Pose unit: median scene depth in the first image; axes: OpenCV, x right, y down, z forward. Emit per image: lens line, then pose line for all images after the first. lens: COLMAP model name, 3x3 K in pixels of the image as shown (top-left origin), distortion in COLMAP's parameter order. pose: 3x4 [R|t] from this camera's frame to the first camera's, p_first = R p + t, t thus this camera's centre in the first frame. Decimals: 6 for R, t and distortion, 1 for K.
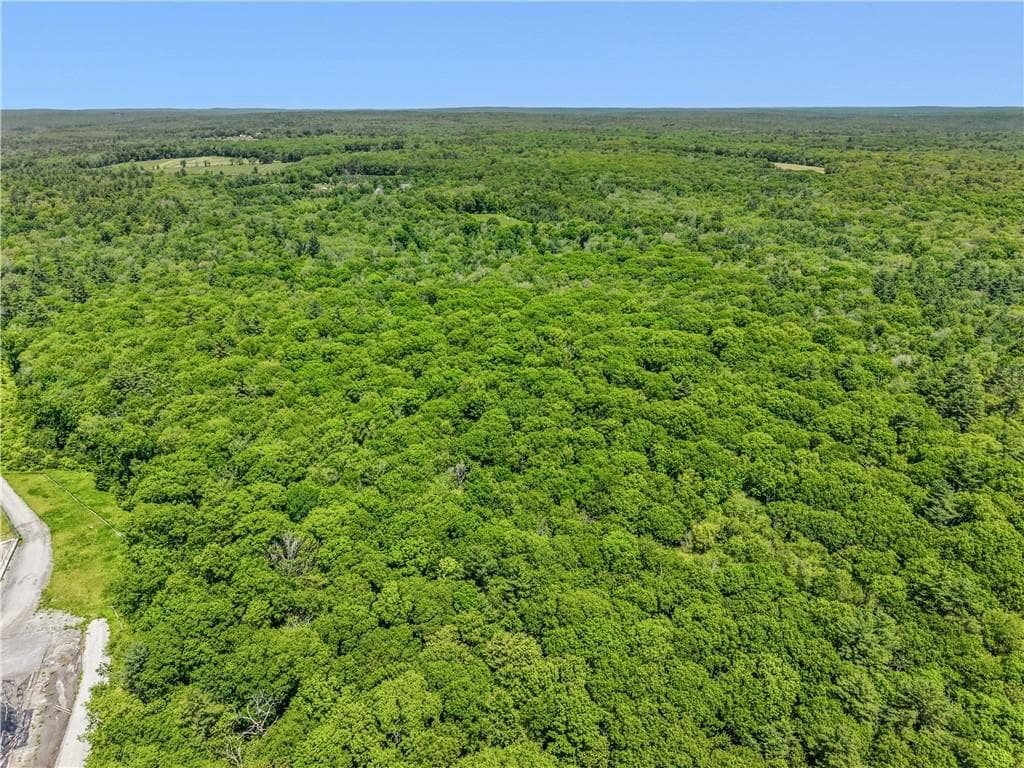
lens RADIAL K [[712.6, 0, 510.7], [0, 712.6, 388.3], [0, 0, 1]] dist [0.022671, -0.019055]
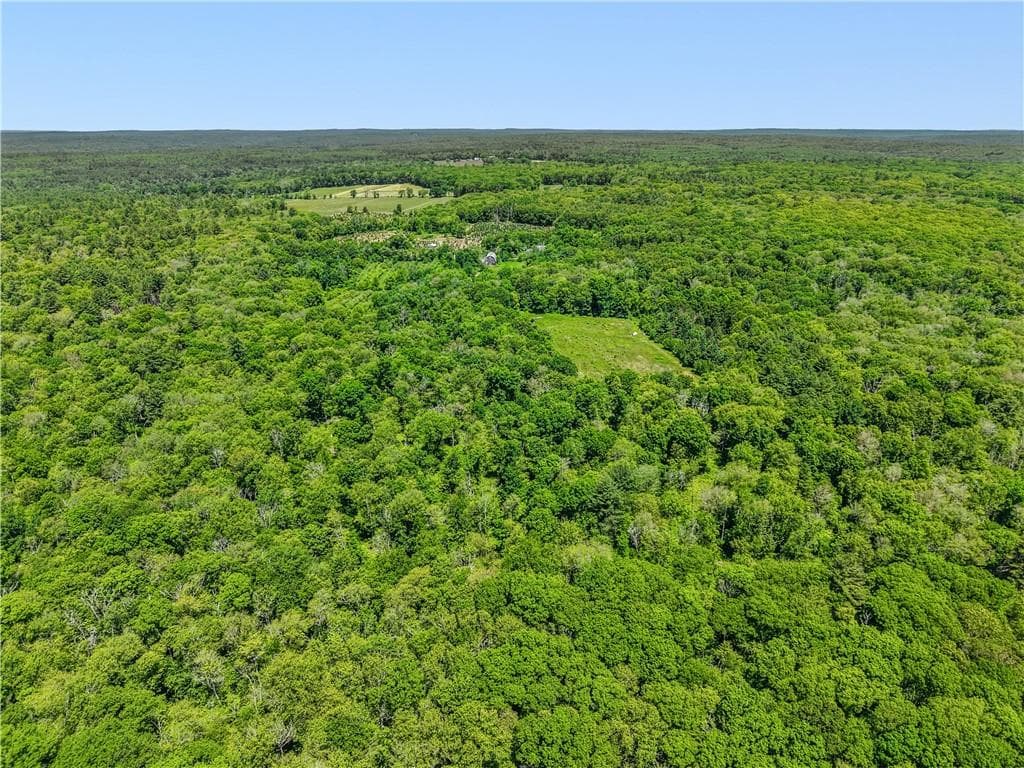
lens RADIAL K [[697.4, 0, 517.0], [0, 697.4, 387.1], [0, 0, 1]] dist [0.032825, -0.030925]
pose [[0.933246, 0.131185, -0.334429, 0.056425], [-0.137972, 0.990430, 0.003490, -0.106163], [0.331687, 0.042885, 0.942414, 0.255991]]
